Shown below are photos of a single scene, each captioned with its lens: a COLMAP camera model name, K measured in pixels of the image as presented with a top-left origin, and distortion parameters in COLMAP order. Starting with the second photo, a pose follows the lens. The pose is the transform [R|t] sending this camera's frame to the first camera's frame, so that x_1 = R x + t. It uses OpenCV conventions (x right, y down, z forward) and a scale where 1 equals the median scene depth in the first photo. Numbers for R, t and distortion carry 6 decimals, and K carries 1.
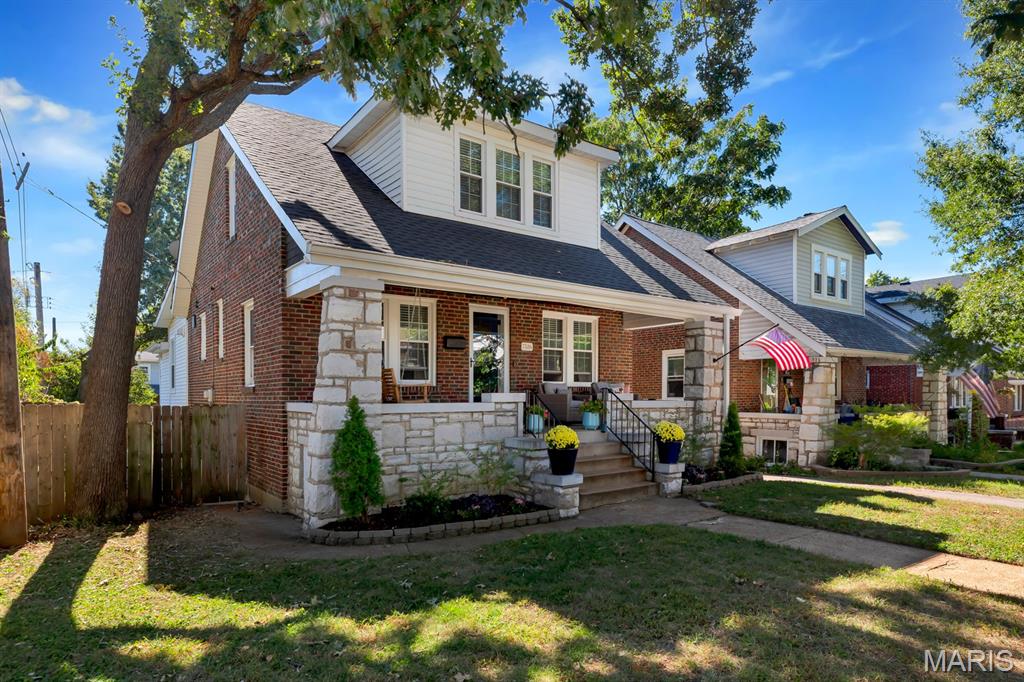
lens RADIAL K [[591.5, 0, 512.0], [0, 591.5, 341.0], [0, 0, 1]] dist [0.000879, 0.000605]
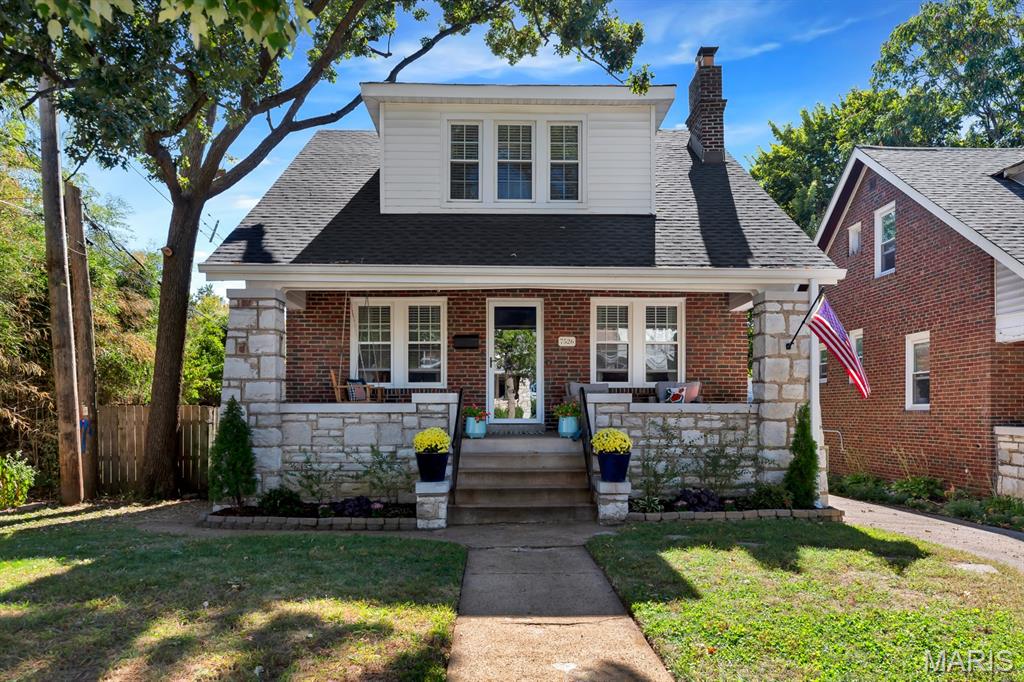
lens RADIAL K [[688.3, 0, 512.1], [0, 688.3, 333.3], [0, 0, 1]] dist [0.008275, 0.002346]
pose [[0.817278, -0.062071, -0.572891, 0.683226], [0.051369, 0.998071, -0.034856, 0.036242], [0.573949, -0.000942, 0.818890, 0.178519]]
